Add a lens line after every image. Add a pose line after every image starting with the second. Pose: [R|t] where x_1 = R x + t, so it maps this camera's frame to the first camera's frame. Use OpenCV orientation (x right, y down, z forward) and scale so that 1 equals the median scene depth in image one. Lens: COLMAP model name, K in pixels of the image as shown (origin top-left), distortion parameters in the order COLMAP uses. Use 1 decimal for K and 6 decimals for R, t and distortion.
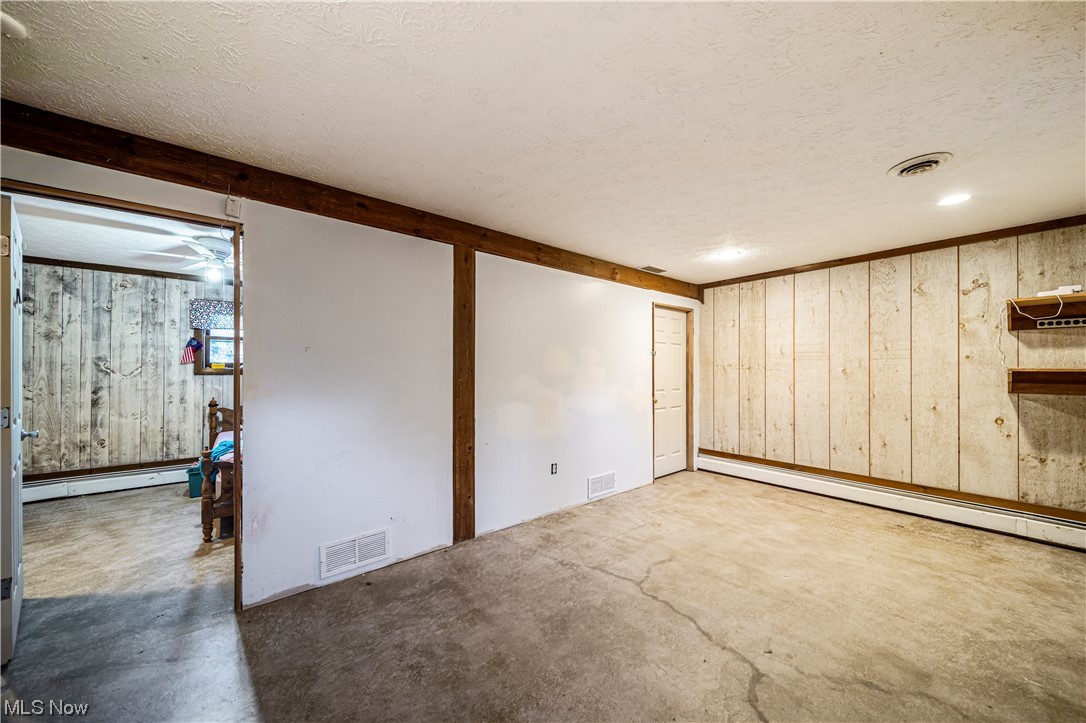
lens RADIAL K [[384.5, 0, 548.6], [0, 384.5, 369.9], [0, 0, 1]] dist [-0.001922, -0.000038]
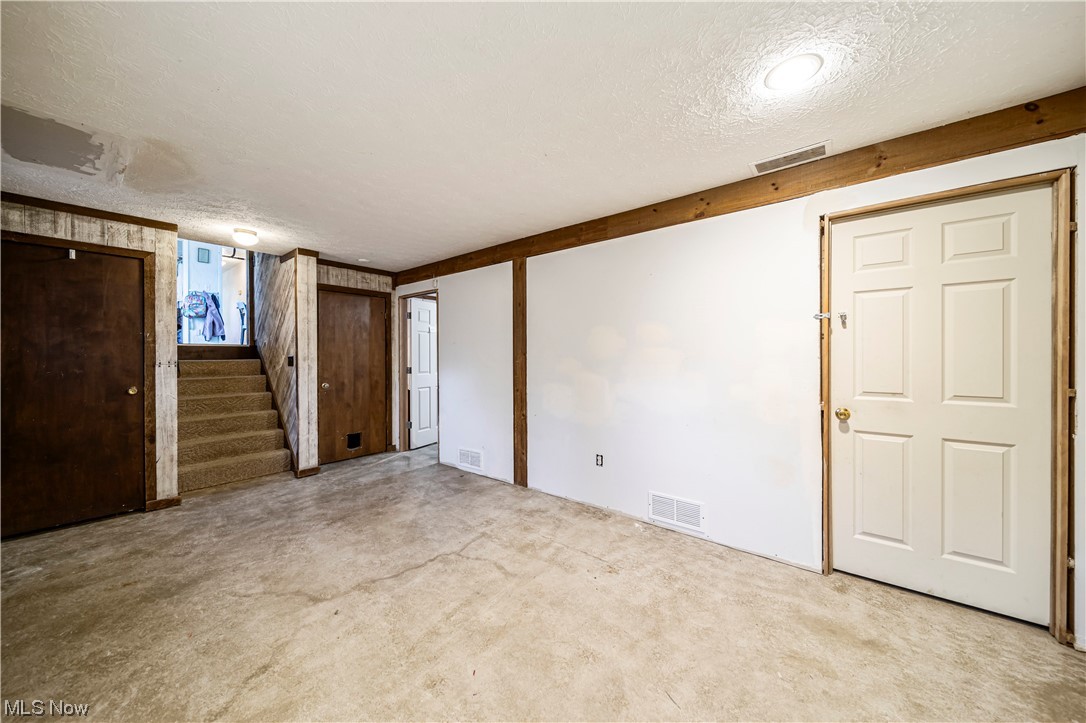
lens RADIAL K [[384.5, 0, 547.2], [0, 384.5, 357.2], [0, 0, 1]] dist [-0.001922, -0.000038]
pose [[0.194328, 0.001426, -0.980936, 1.062820], [0.007324, 0.999969, 0.002905, 0.008340], [0.980909, -0.007749, 0.194311, 0.835944]]
